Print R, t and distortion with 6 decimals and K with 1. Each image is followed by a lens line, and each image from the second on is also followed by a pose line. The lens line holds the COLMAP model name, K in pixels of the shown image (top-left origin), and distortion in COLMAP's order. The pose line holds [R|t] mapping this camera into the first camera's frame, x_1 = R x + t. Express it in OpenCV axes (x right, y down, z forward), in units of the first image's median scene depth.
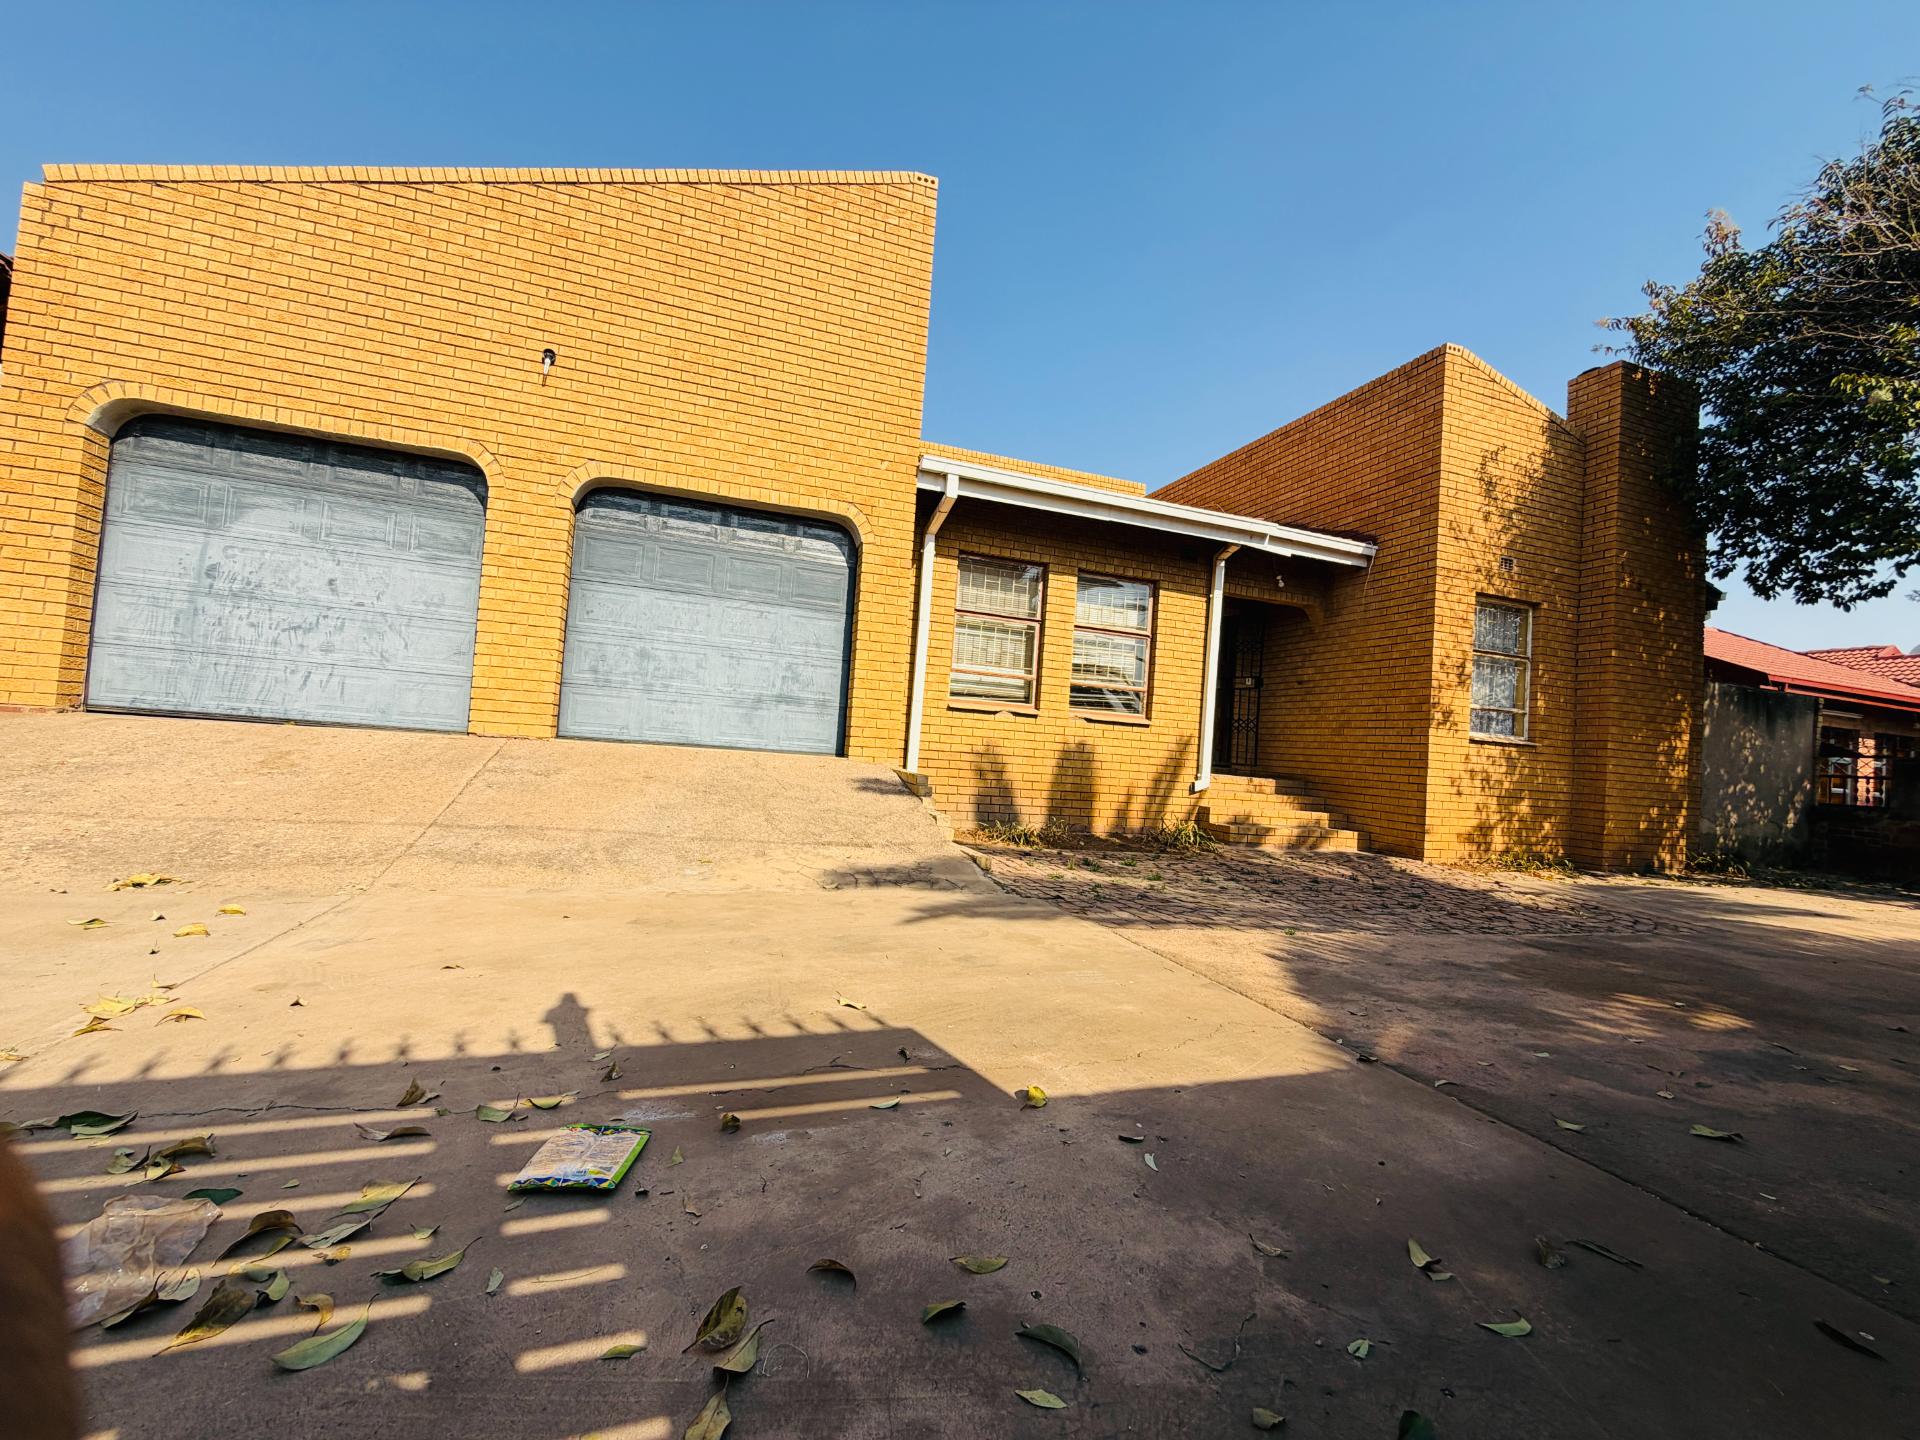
lens RADIAL K [[768.3, 0, 961.4], [0, 768.3, 720.0], [0, 0, 1]] dist [-0.000099, 0.000880]
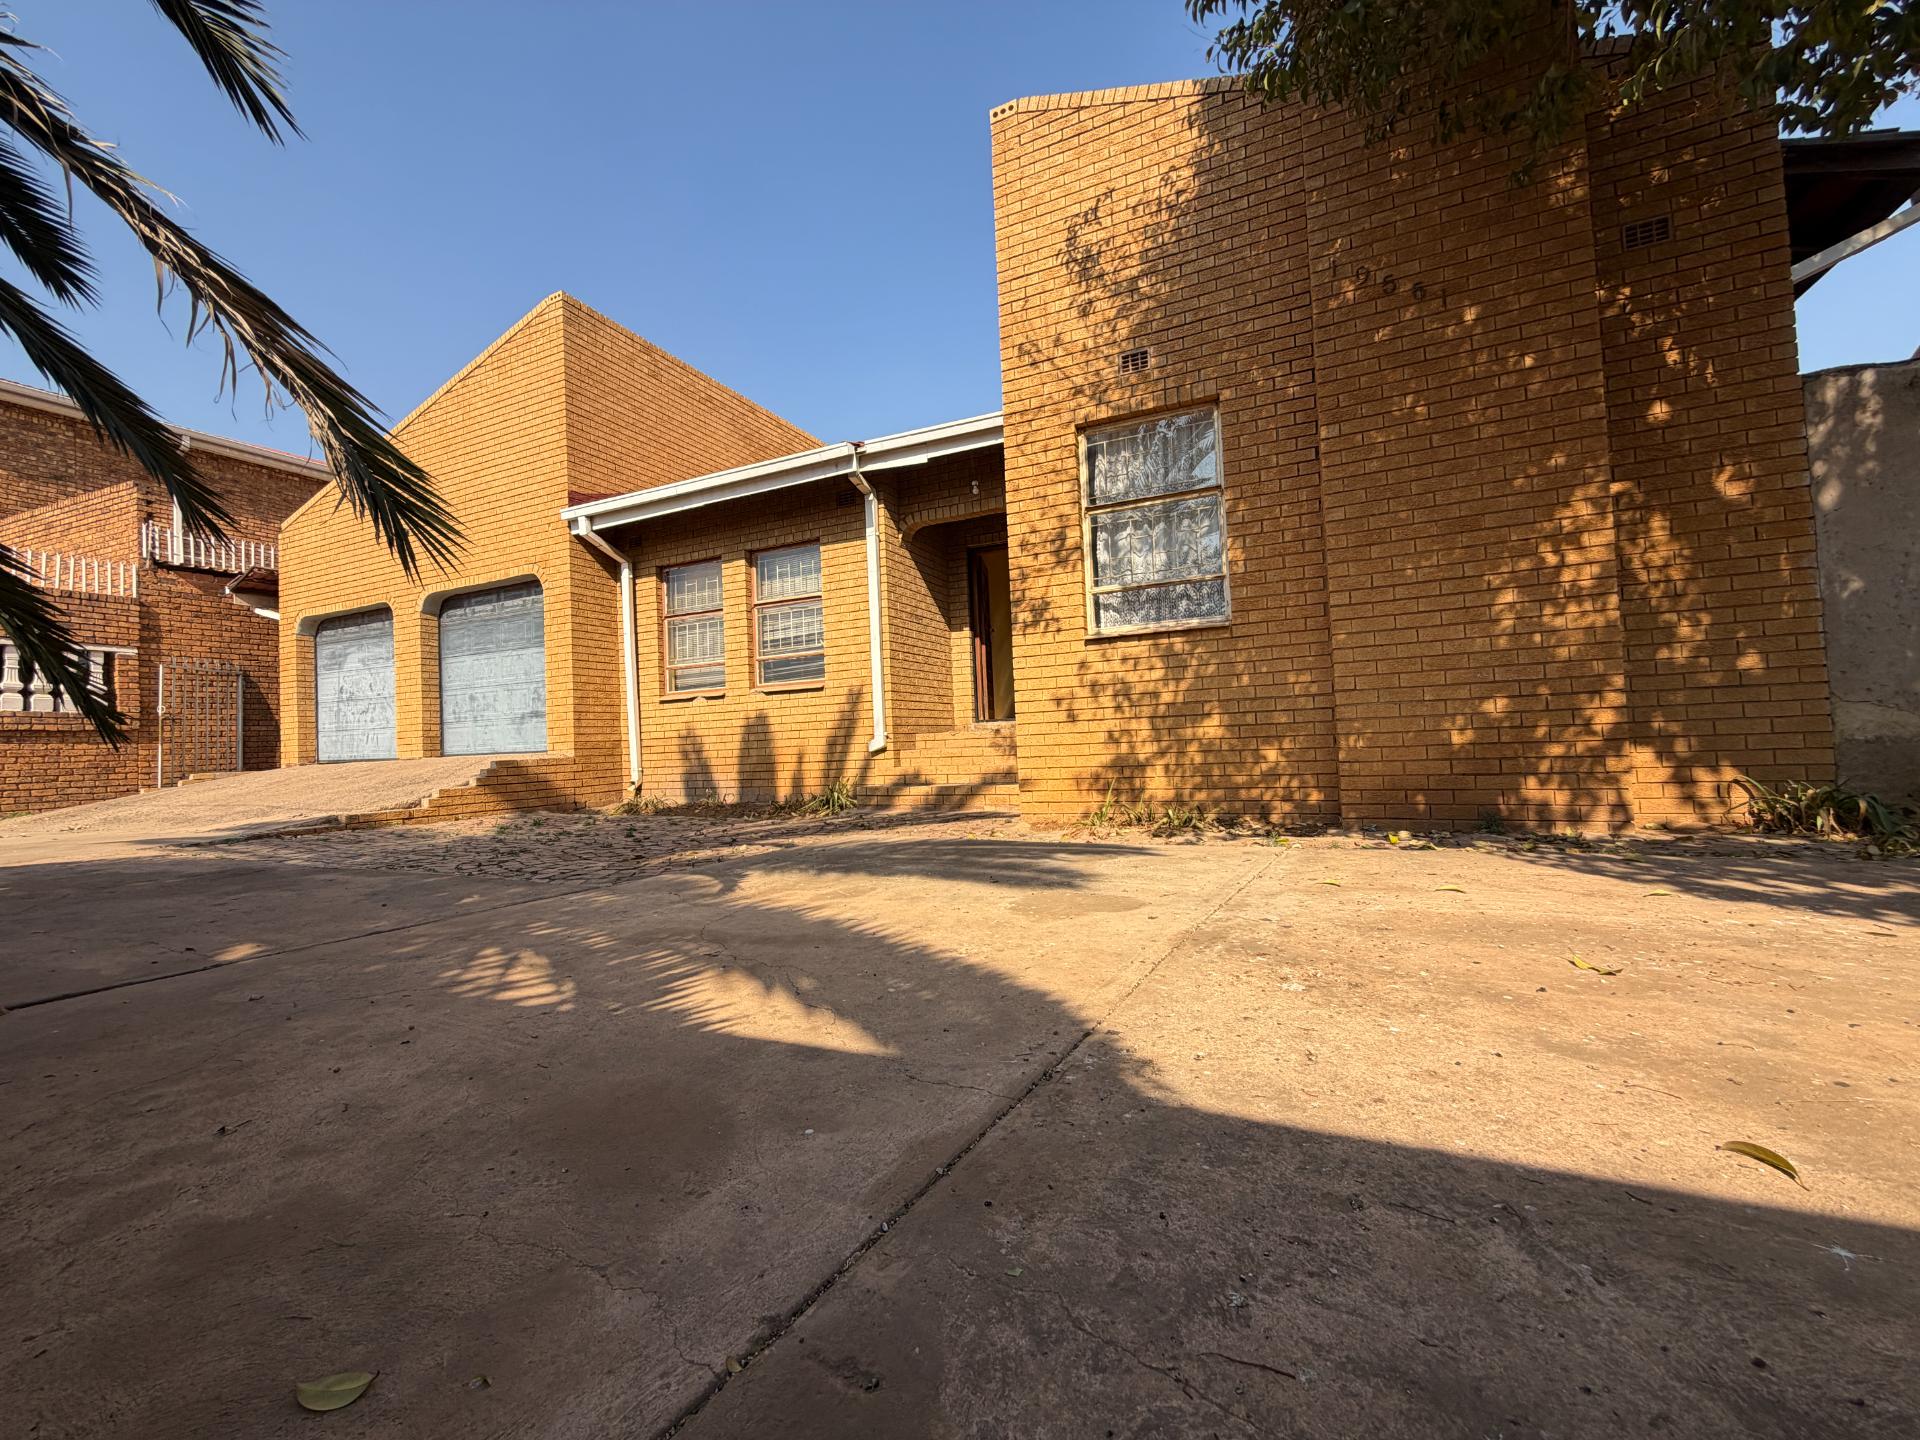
lens RADIAL K [[768.3, 0, 961.5], [0, 768.3, 722.5], [0, 0, 1]] dist [-0.000099, 0.000880]
pose [[0.723390, -0.119494, -0.680021, 1.028626], [0.115024, 0.992003, -0.051957, 0.120443], [0.680791, -0.040634, 0.731349, 0.417695]]
